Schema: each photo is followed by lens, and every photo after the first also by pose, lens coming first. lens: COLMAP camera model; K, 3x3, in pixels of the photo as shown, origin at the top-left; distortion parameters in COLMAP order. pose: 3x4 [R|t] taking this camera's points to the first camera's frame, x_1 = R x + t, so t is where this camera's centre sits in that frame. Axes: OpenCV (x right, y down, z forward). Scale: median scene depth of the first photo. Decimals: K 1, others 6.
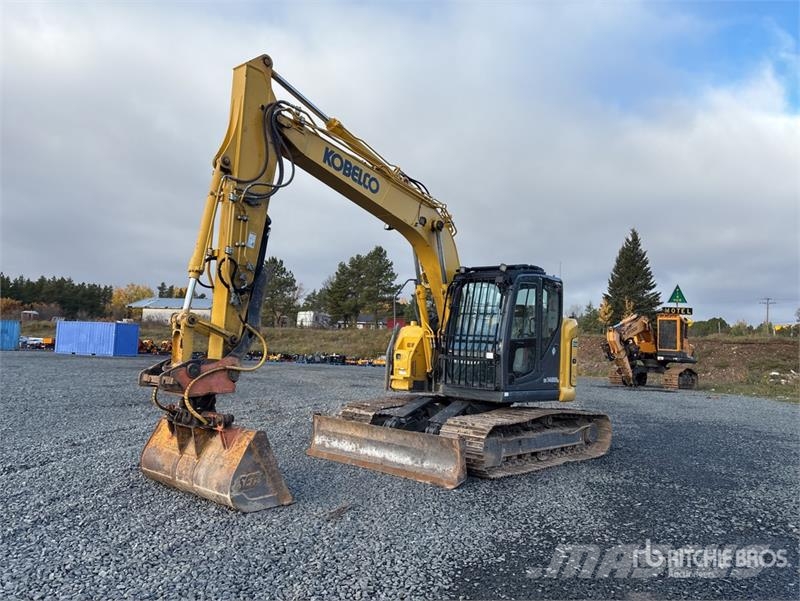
lens RADIAL K [[575.8, 0, 400.4], [0, 575.8, 302.5], [0, 0, 1]] dist [0.016776, -0.001895]
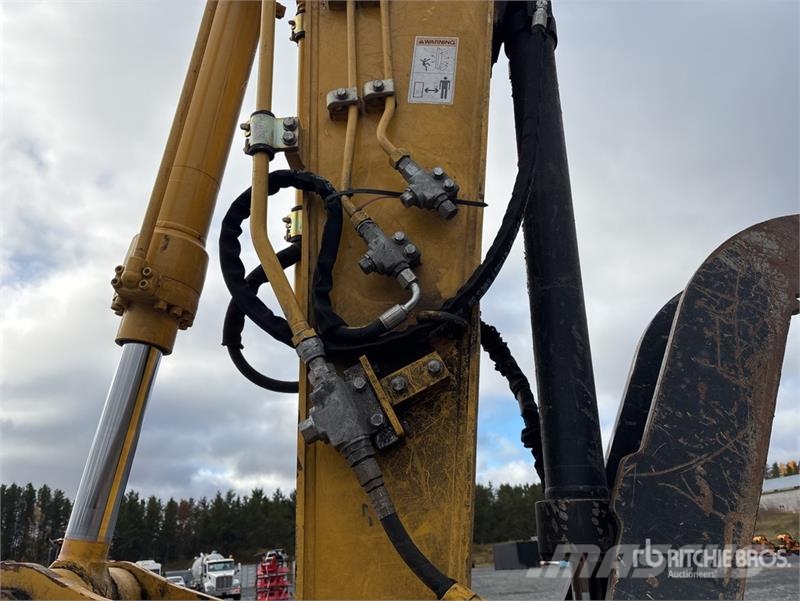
lens RADIAL K [[603.5, 0, 383.4], [0, 603.5, 290.7], [0, 0, 1]] dist [0.070586, -0.086051]
pose [[0.584457, -0.390707, -0.711166, -0.121411], [0.138270, 0.911578, -0.387177, 0.020502], [0.799557, 0.127955, 0.586802, 0.677589]]
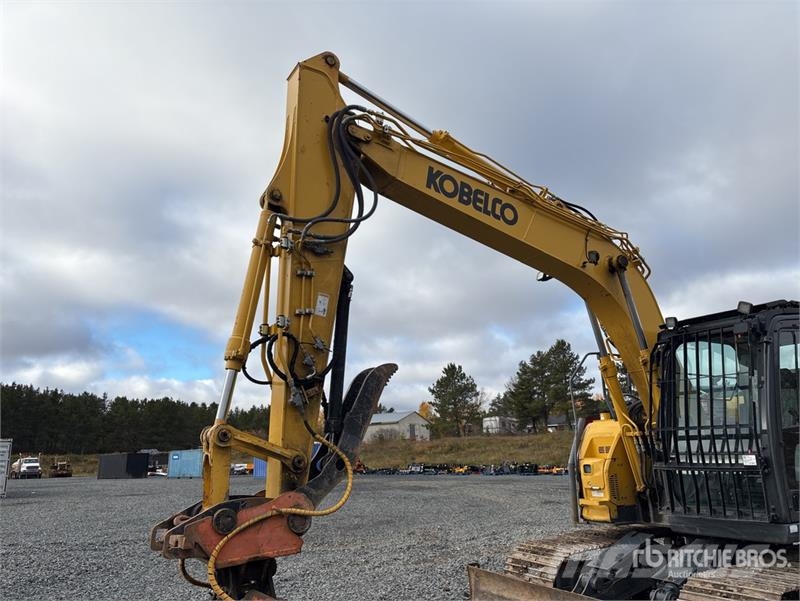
lens RADIAL K [[586.8, 0, 403.2], [0, 586.8, 302.9], [0, 0, 1]] dist [0.071734, -0.111890]
pose [[0.948490, -0.139175, -0.284600, 0.017746], [0.087188, 0.978321, -0.187846, 0.018921], [0.304573, 0.153356, 0.940062, 0.301114]]
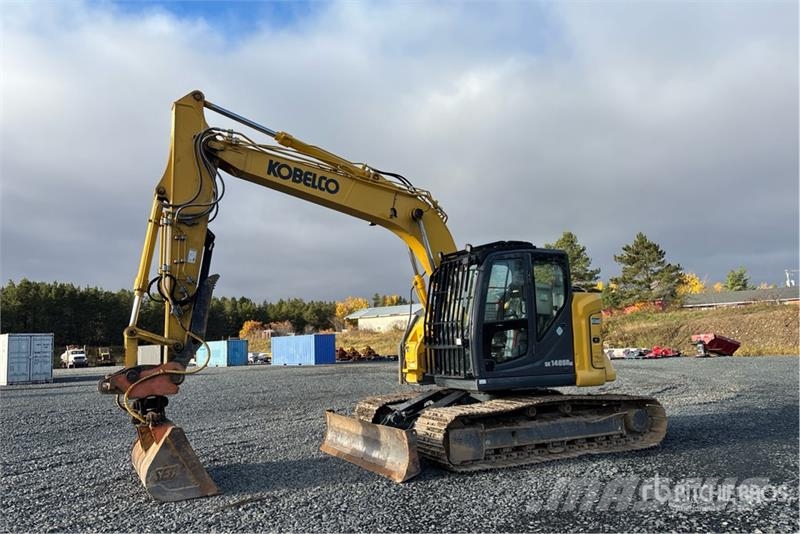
lens RADIAL K [[577.8, 0, 405.2], [0, 577.8, 278.4], [0, 0, 1]] dist [0.000895, -0.002459]
pose [[0.935465, -0.113725, -0.334621, 0.380772], [0.101849, 0.993393, -0.052889, 0.027568], [0.338425, 0.015395, 0.940867, 0.066688]]
